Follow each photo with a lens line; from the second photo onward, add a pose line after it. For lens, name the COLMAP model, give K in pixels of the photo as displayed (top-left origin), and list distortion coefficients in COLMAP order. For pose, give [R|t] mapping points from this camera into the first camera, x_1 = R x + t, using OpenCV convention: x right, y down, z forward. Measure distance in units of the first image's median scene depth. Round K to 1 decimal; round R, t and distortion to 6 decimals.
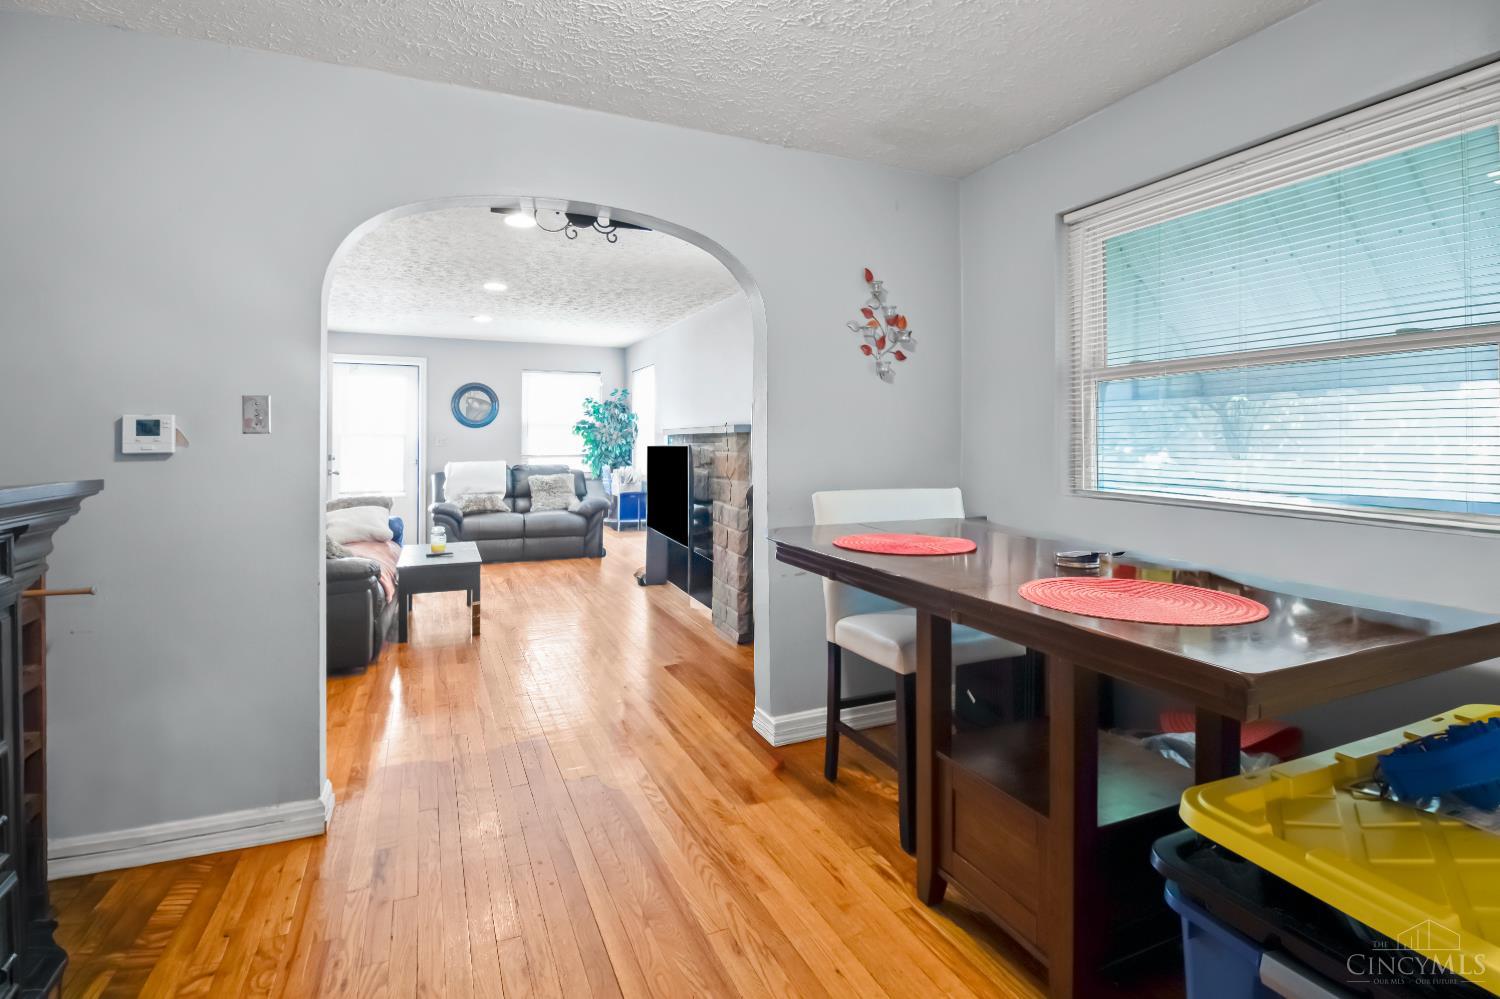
lens RADIAL K [[721.1, 0, 751.5], [0, 721.1, 434.0], [0, 0, 1]] dist [-0.013041, -0.000294]
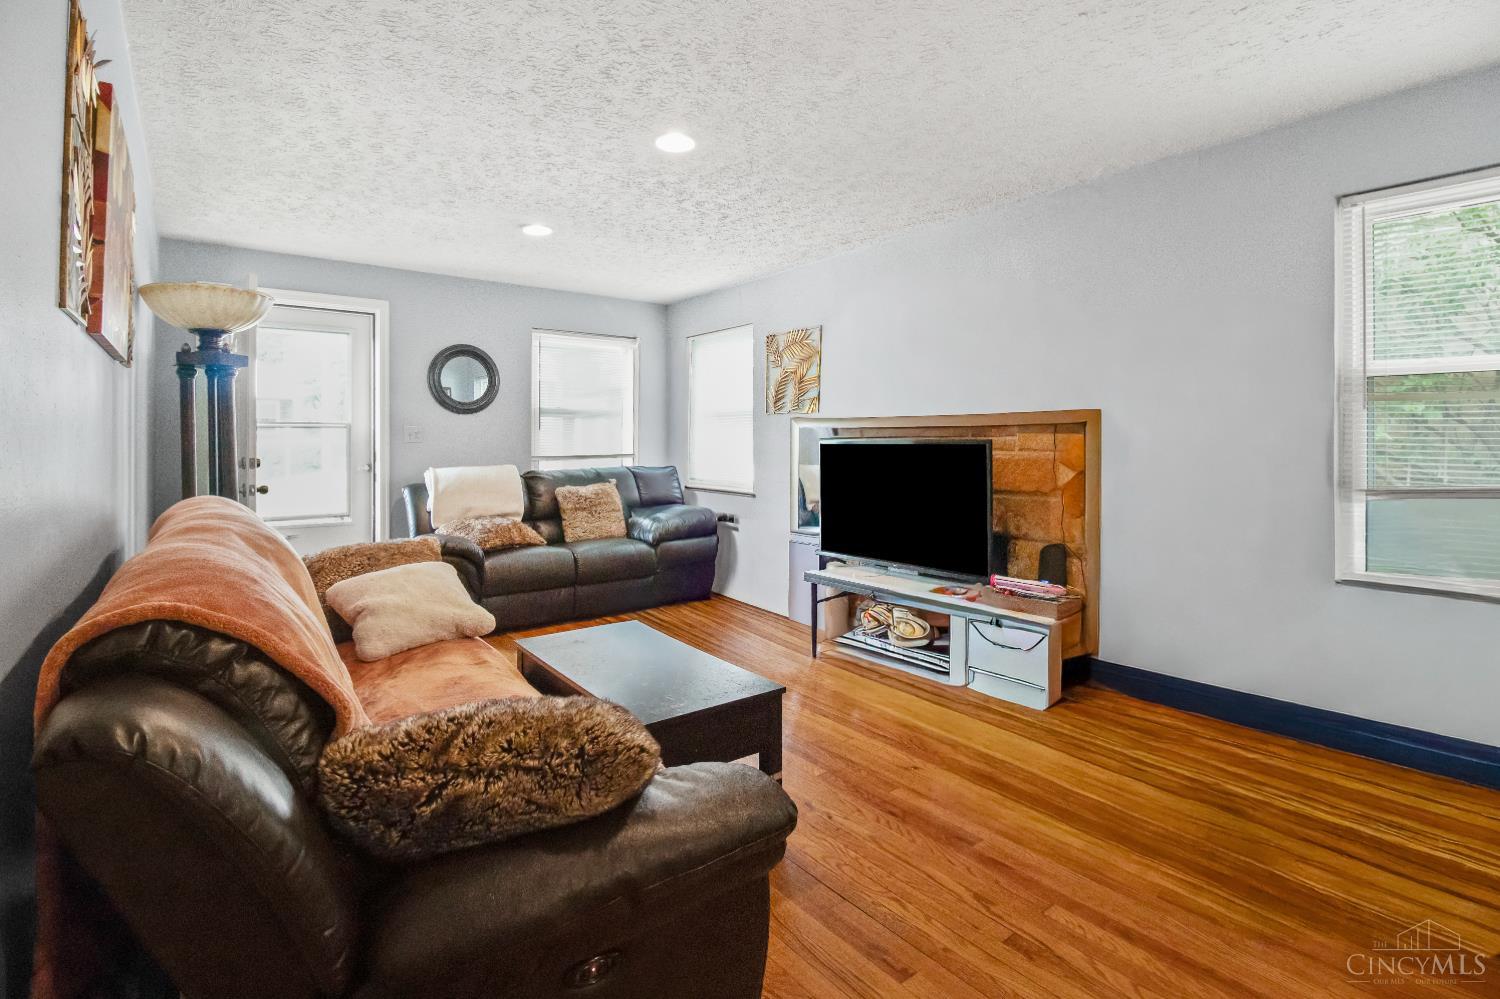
lens RADIAL K [[721.1, 0, 721.0], [0, 721.1, 442.4], [0, 0, 1]] dist [-0.013041, -0.000294]
pose [[0.977472, 0.000782, 0.211062, -0.323177], [-0.004472, 0.999845, 0.017005, 0.005564], [-0.211016, -0.017566, 0.977325, 0.347935]]
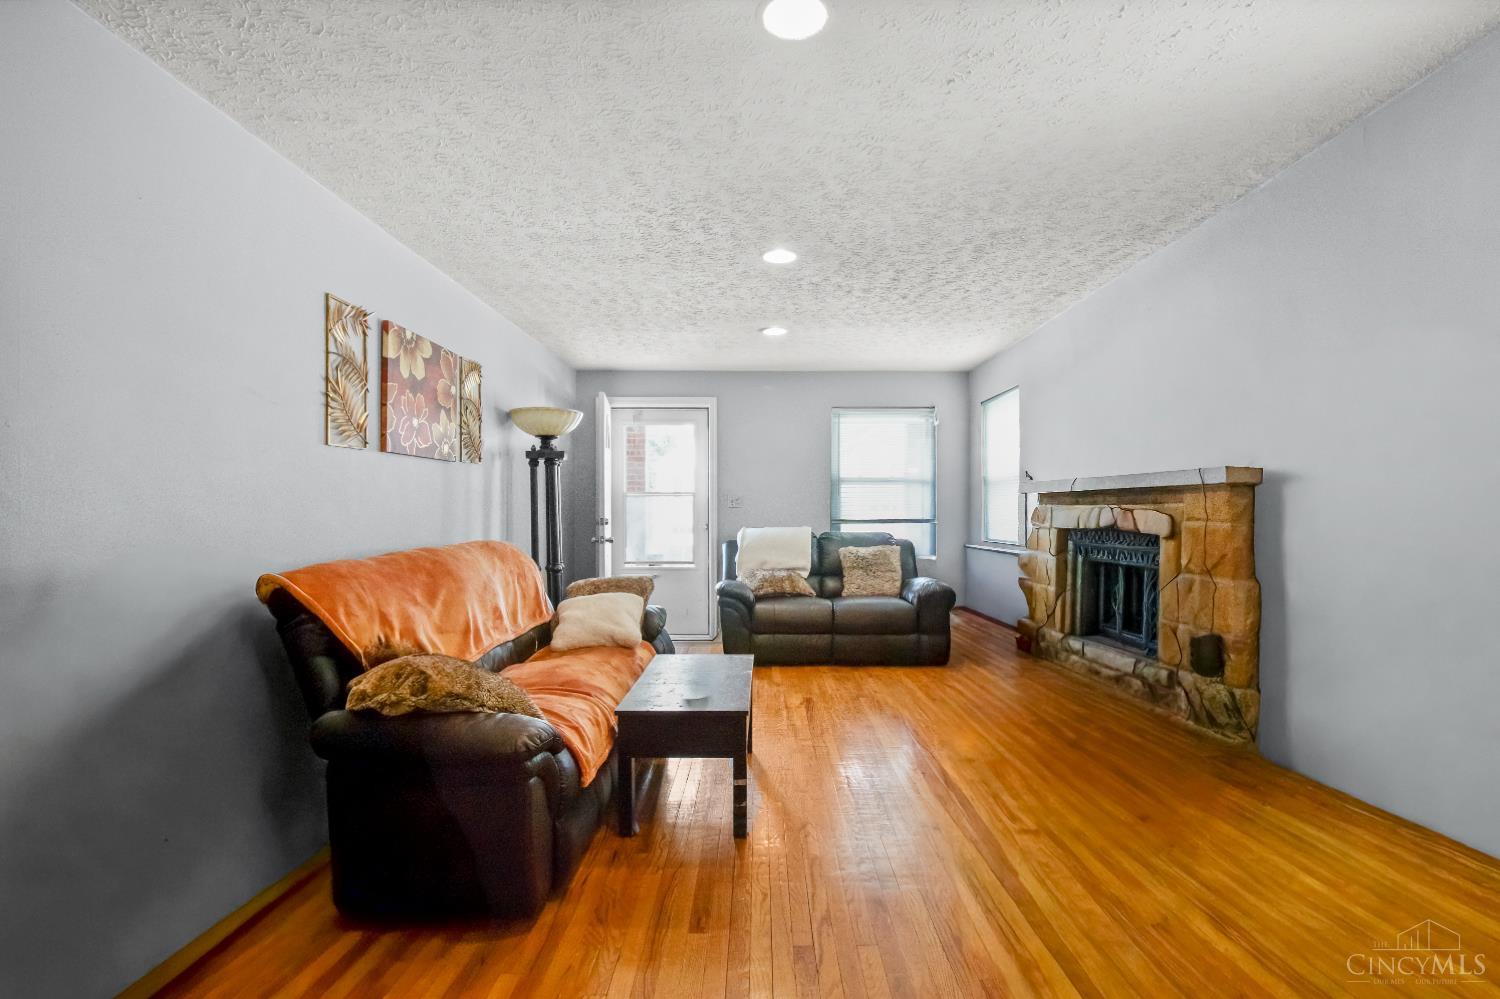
lens RADIAL K [[721.1, 0, 754.9], [0, 721.1, 508.4], [0, 0, 1]] dist [-0.013041, -0.000294]
pose [[0.907857, 0.002932, -0.419270, -0.081676], [0.005682, 0.999798, 0.019295, 0.002982], [0.419242, -0.019899, 0.907656, 0.306223]]
